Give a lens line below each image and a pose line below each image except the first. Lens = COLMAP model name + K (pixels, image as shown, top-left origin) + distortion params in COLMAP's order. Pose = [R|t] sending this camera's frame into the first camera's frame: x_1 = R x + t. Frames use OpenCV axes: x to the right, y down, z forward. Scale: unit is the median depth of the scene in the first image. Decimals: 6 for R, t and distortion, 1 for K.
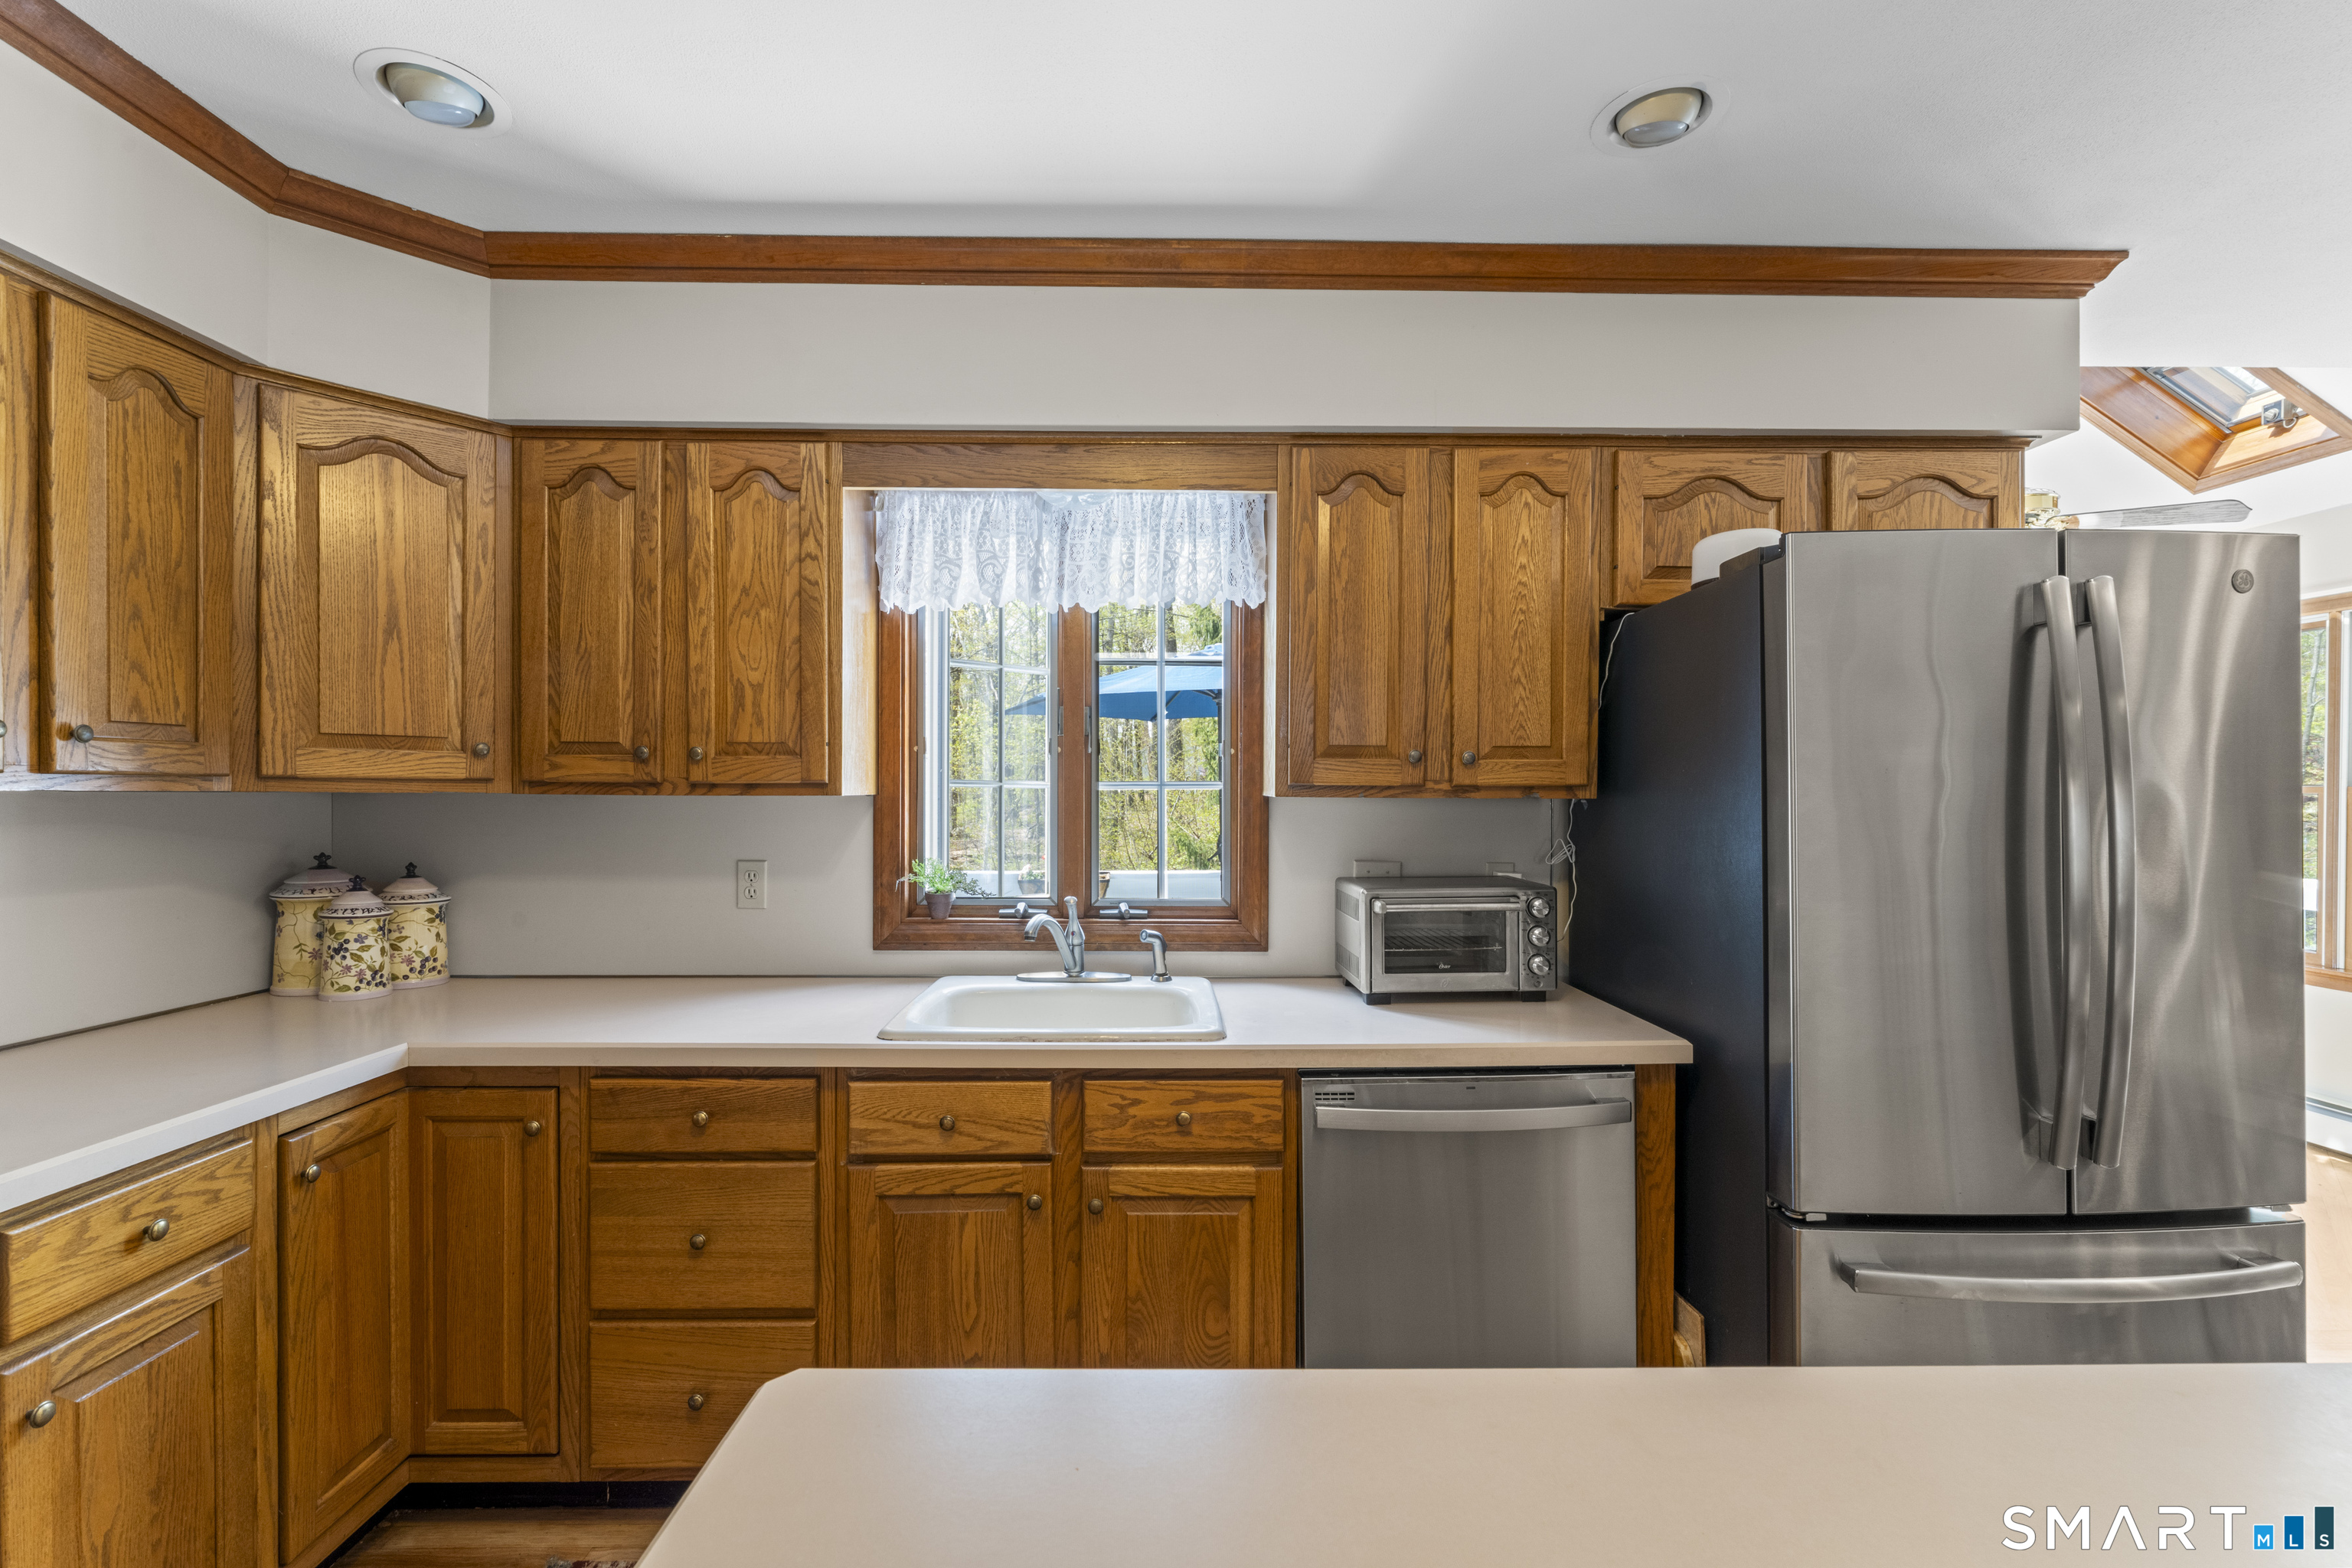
lens RADIAL K [[1018.6, 0, 1169.2], [0, 1018.6, 794.9], [0, 0, 1]] dist [-0.001664, 0.000106]
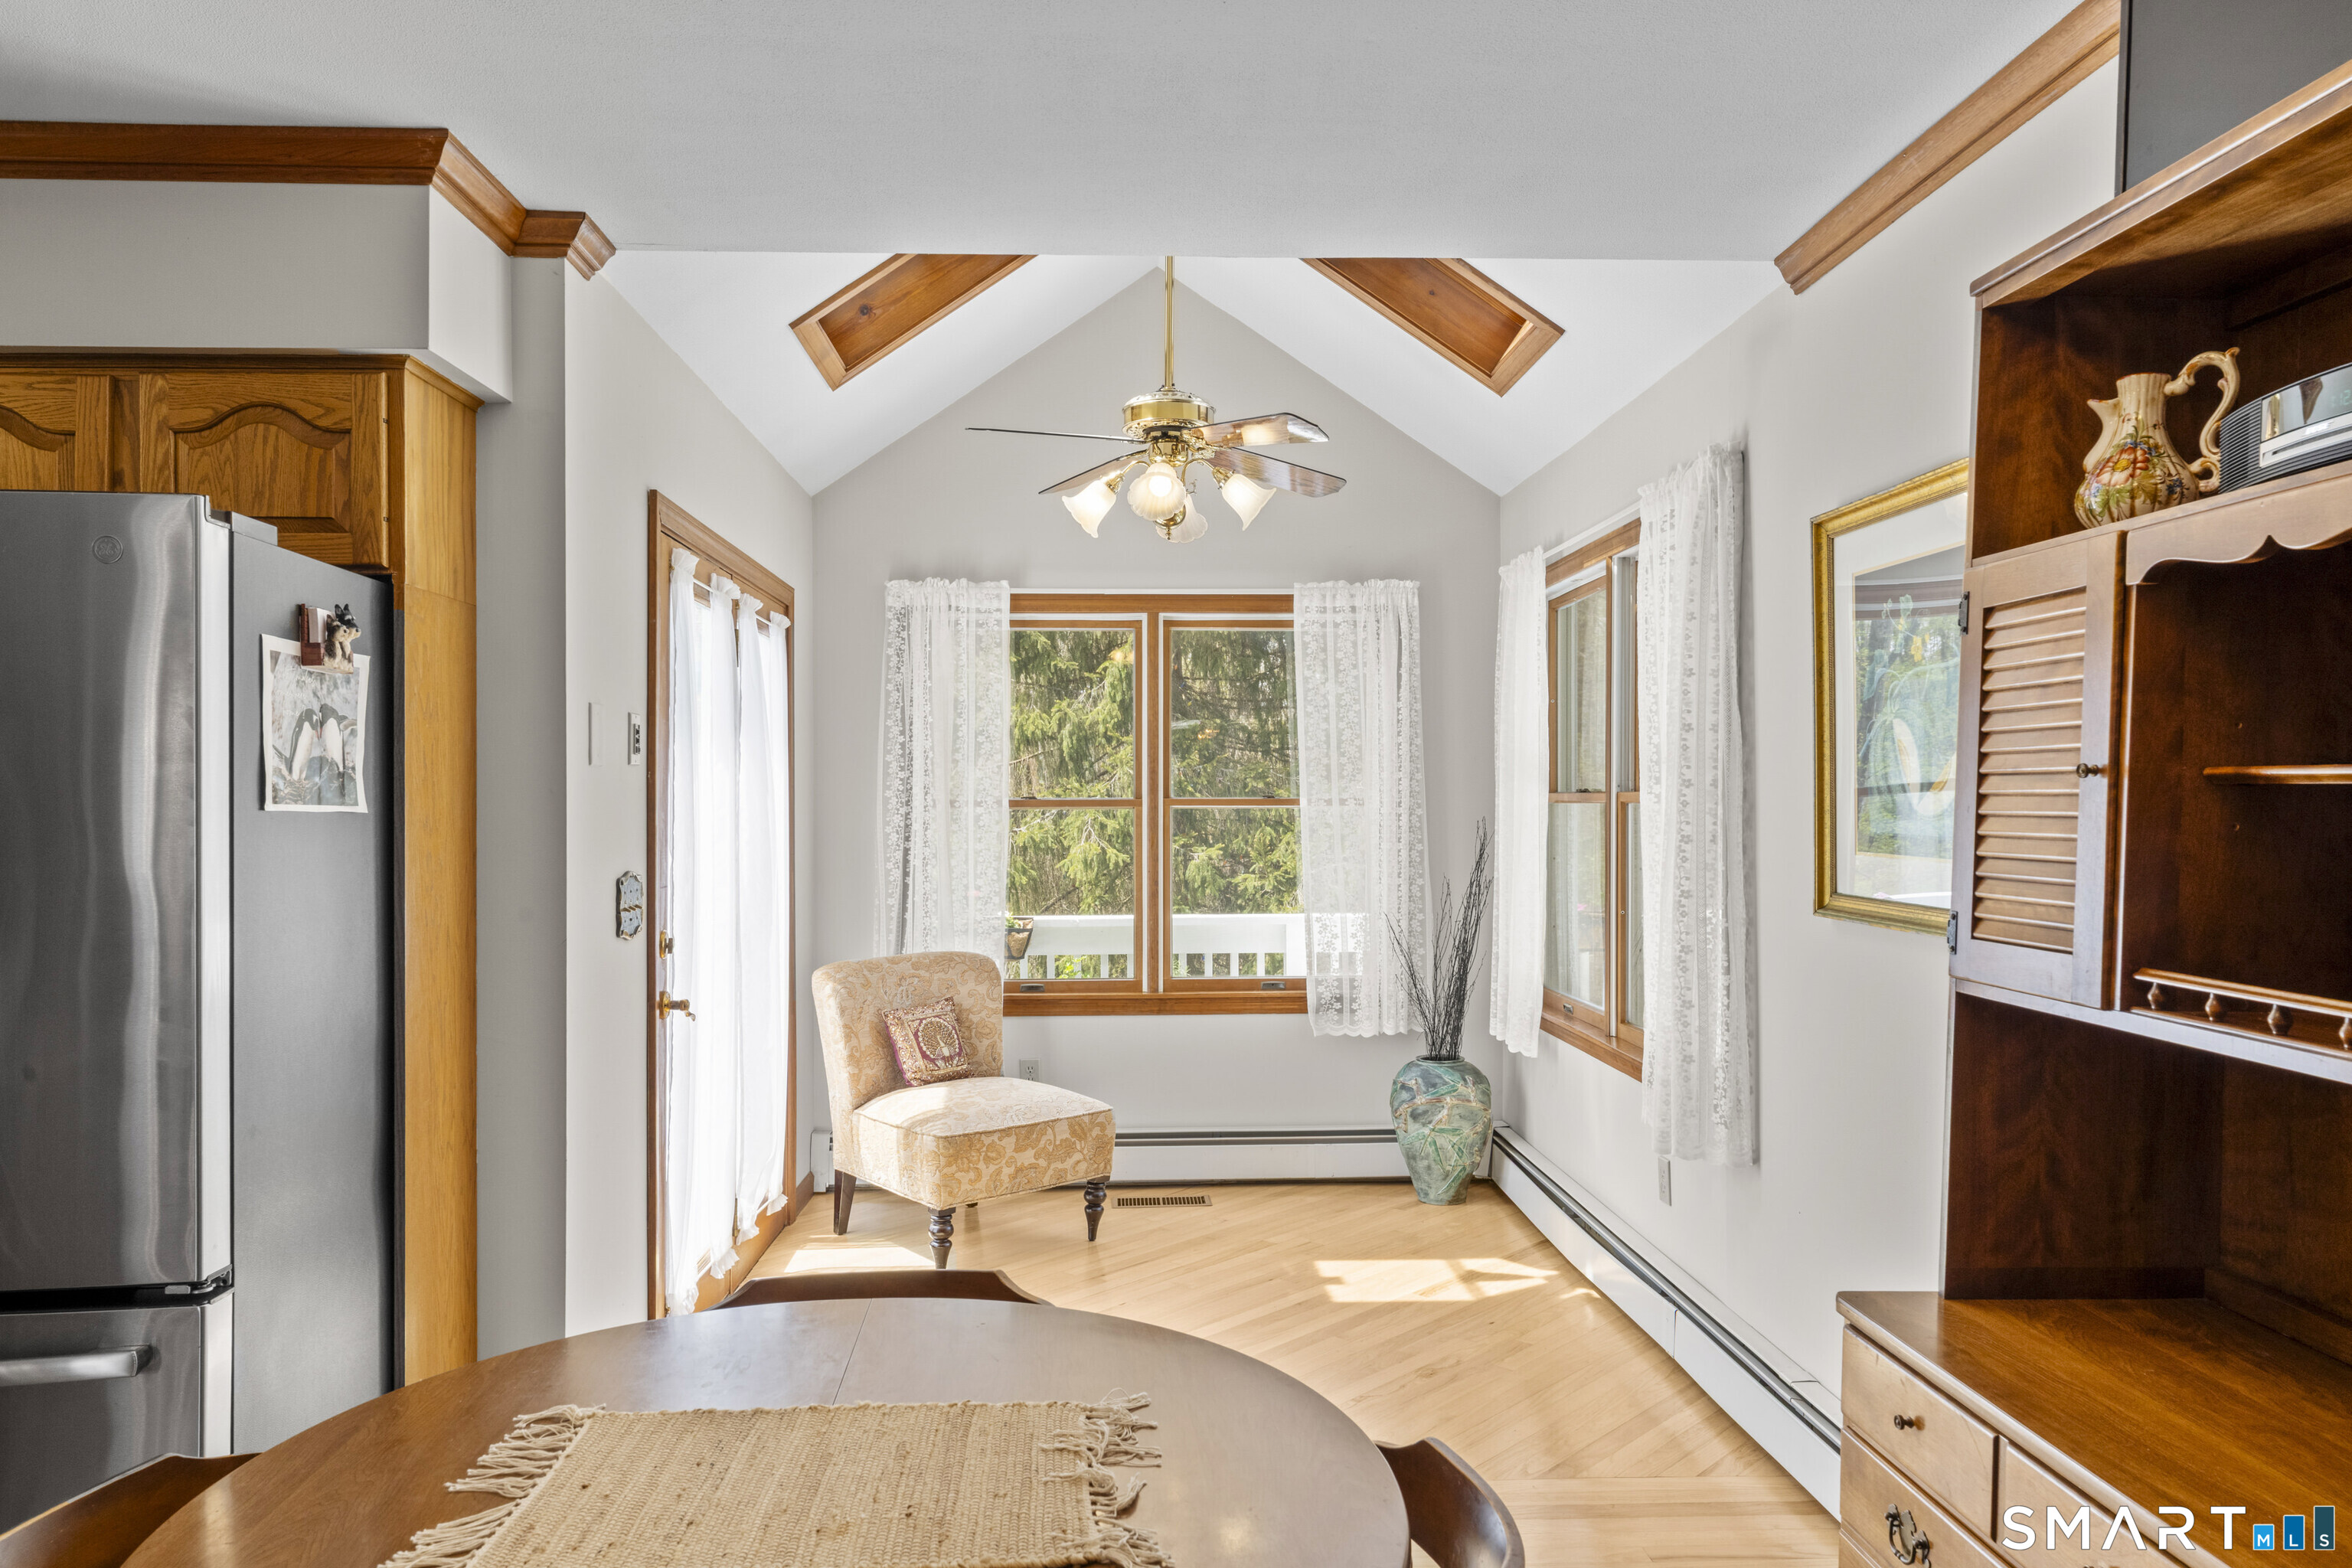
lens RADIAL K [[1563.0, 0, 1168.4], [0, 1563.0, 800.1], [0, 0, 1]] dist [0.001935, -0.001738]
pose [[0.999607, -0.002653, 0.027916, 1.438957], [0.002829, 0.999976, -0.006251, 0.007351], [-0.027898, 0.006328, 0.999591, -0.249145]]
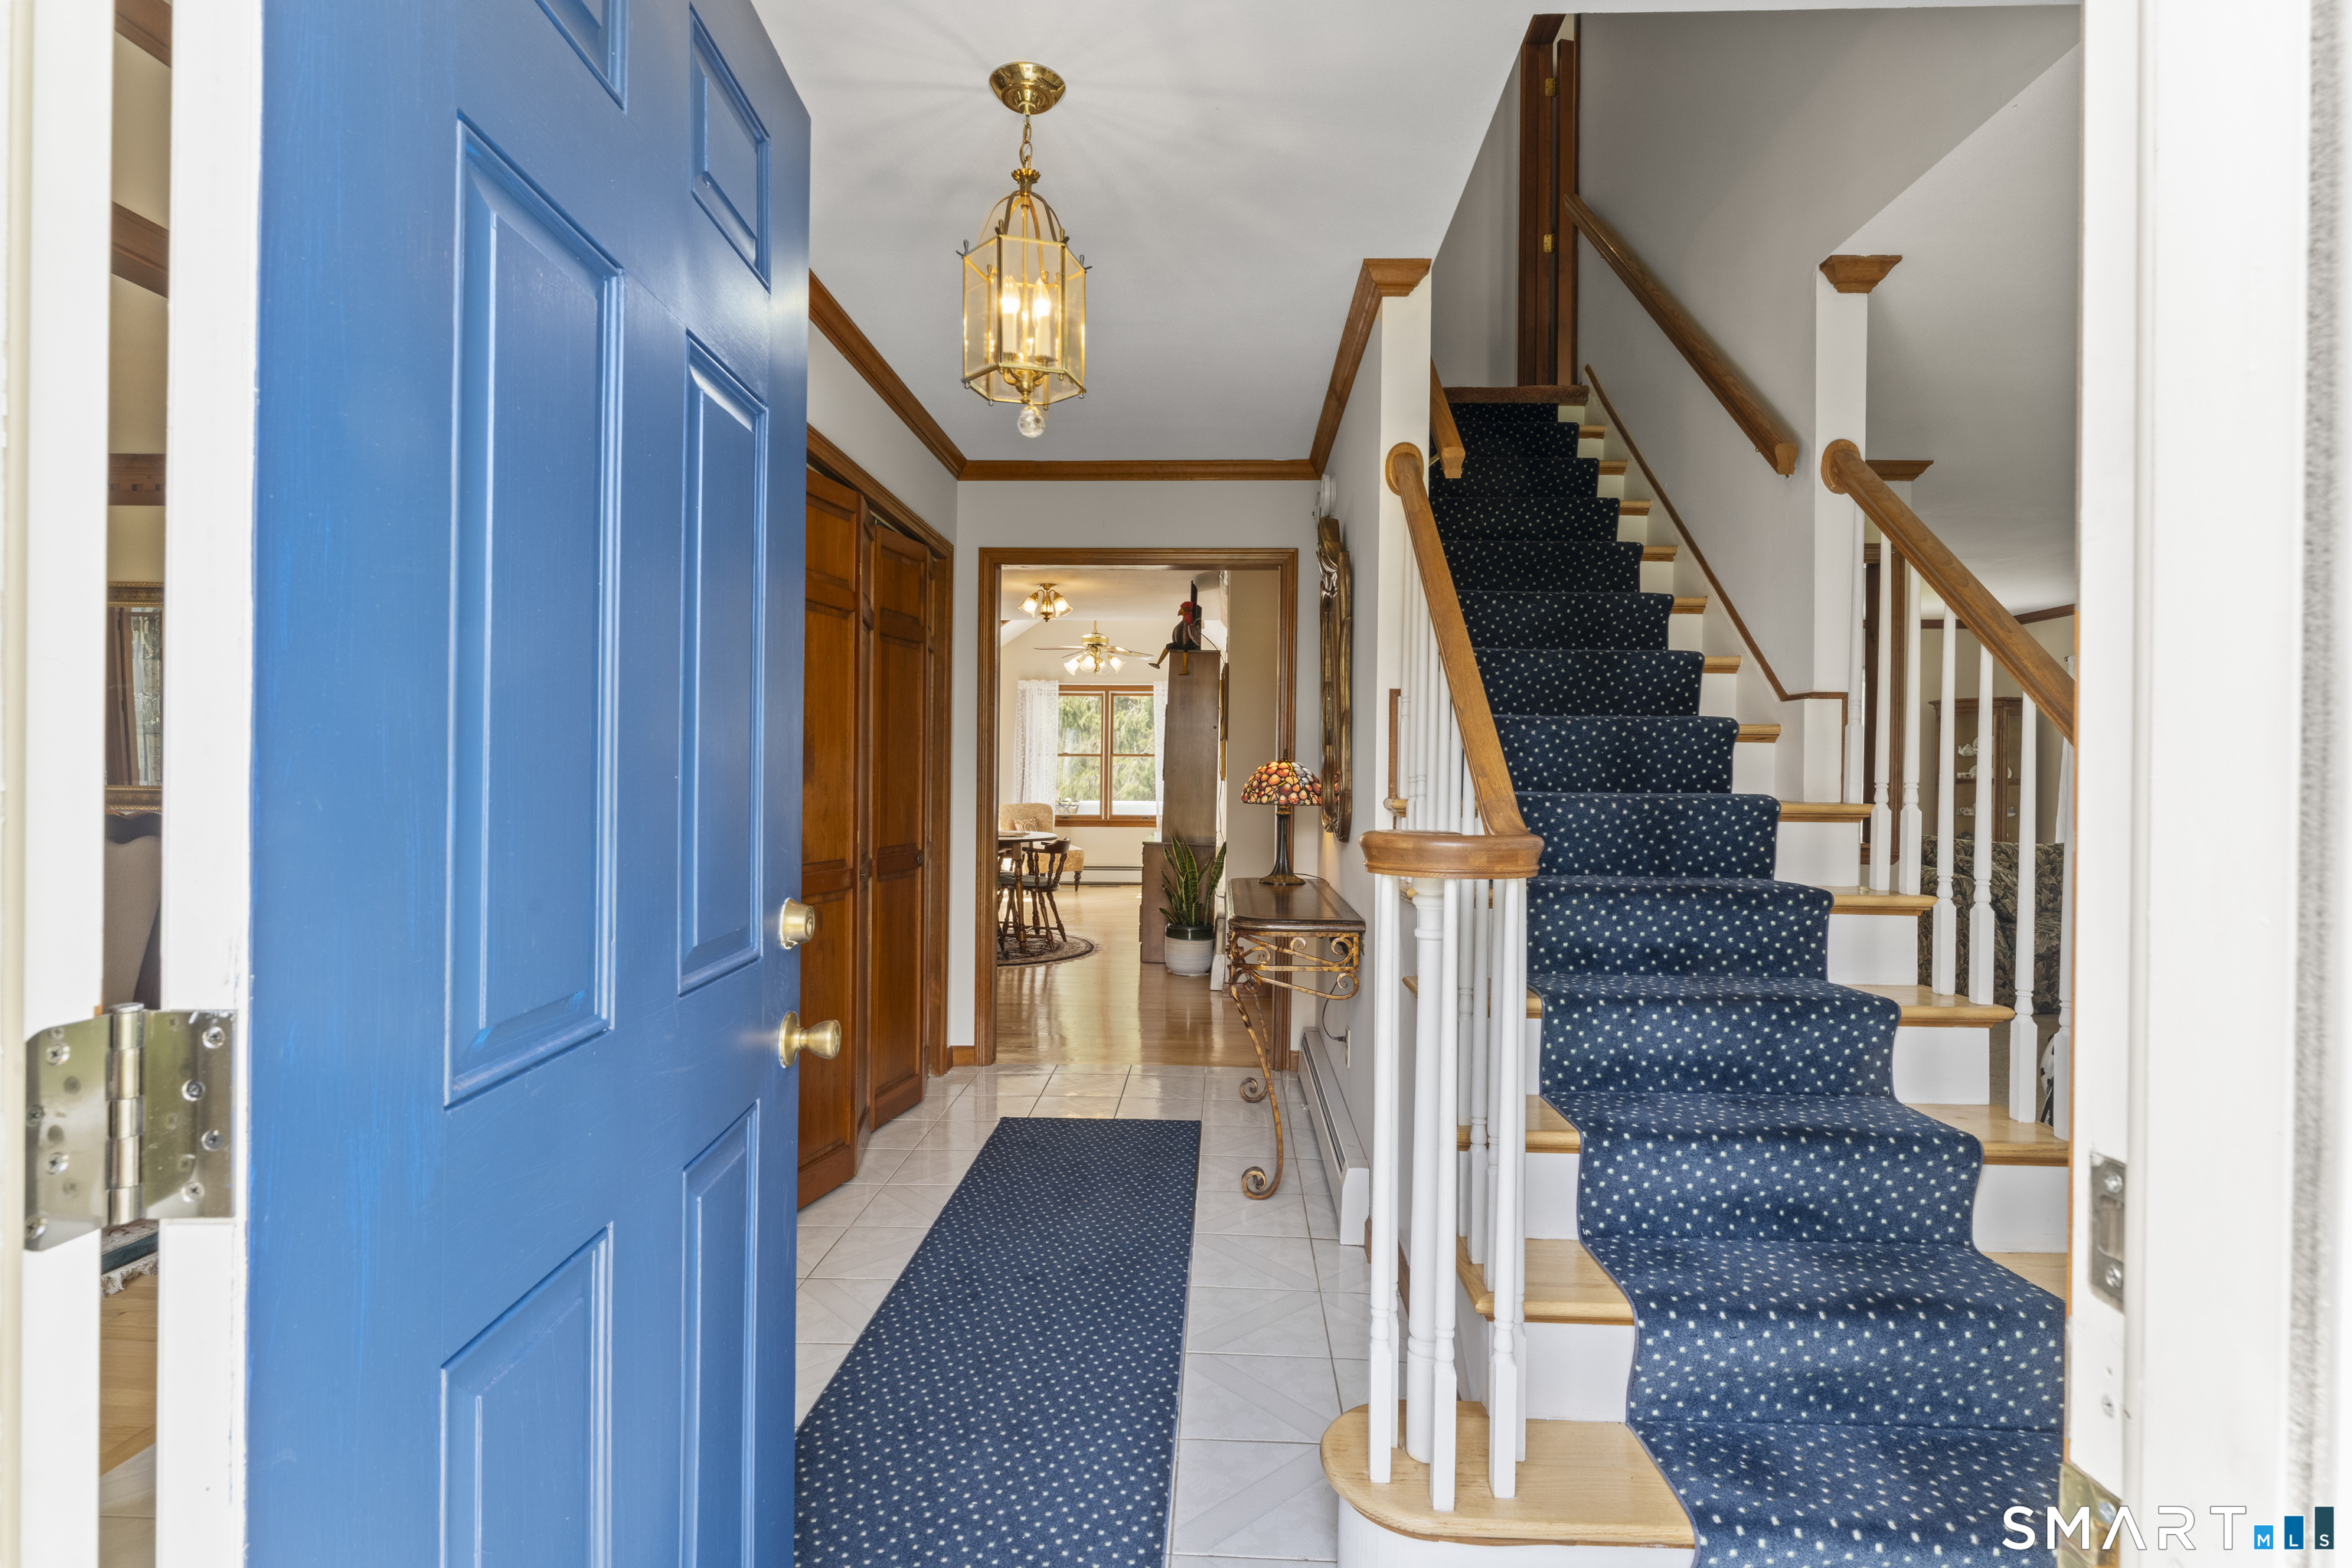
lens RADIAL K [[1167.0, 0, 1176.5], [0, 1167.0, 777.1], [0, 0, 1]] dist [-0.000001, -0.000004]
pose [[0.998551, 0.002954, -0.053735, 2.137917], [-0.003112, 0.999991, -0.002853, 0.119043], [0.053726, 0.003016, 0.998551, -3.363569]]
